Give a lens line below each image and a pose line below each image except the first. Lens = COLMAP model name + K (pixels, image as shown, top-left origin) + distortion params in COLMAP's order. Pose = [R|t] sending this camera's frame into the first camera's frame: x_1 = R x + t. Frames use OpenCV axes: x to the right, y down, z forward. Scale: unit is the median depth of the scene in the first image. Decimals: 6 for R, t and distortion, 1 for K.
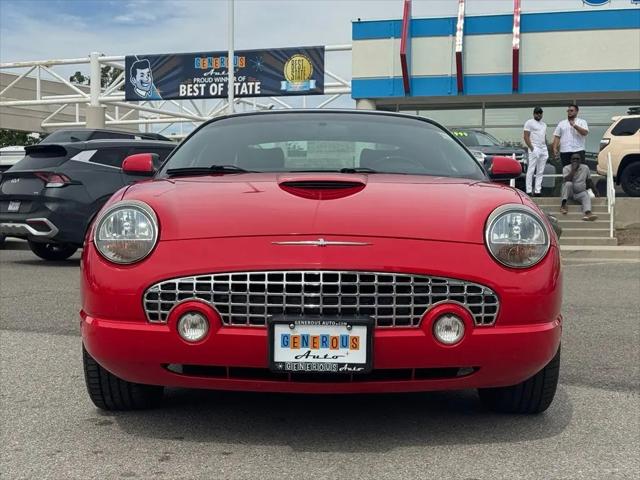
lens RADIAL K [[962.1, 0, 315.4], [0, 962.1, 238.4], [0, 0, 1]] dist [0.222786, -0.585318]
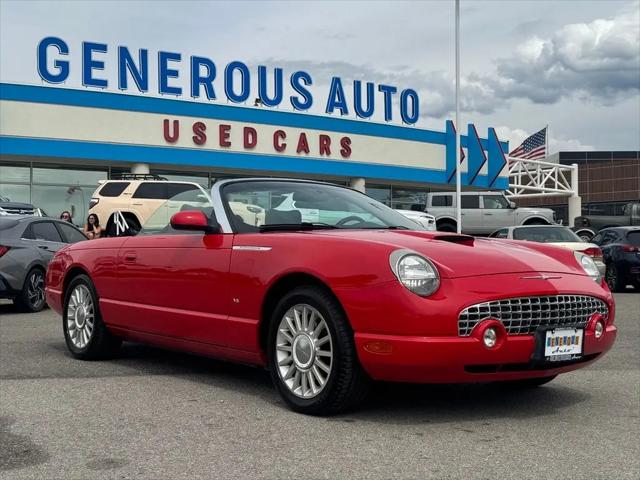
lens RADIAL K [[841.4, 0, 320.0], [0, 841.4, 240.0], [0, 0, 1]] dist [0.192805, -0.491835]
pose [[0.785720, 0.005904, 0.618554, -1.088658], [0.025530, 0.998793, -0.041963, -0.006275], [-0.618056, 0.048763, 0.784621, 0.158095]]
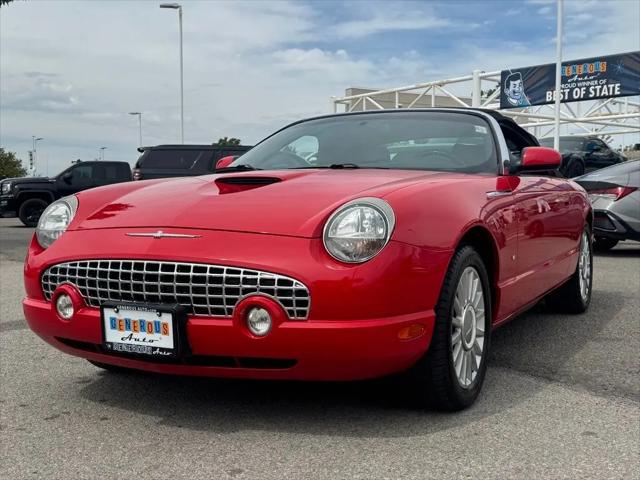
lens RADIAL K [[800.5, 0, 320.0], [0, 800.5, 240.0], [0, 0, 1]] dist [0.110421, -0.049059]
pose [[0.898753, 0.015978, -0.438164, 0.556744], [-0.007741, 0.999758, 0.020579, -0.009281], [0.438387, -0.015103, 0.898660, 0.263881]]
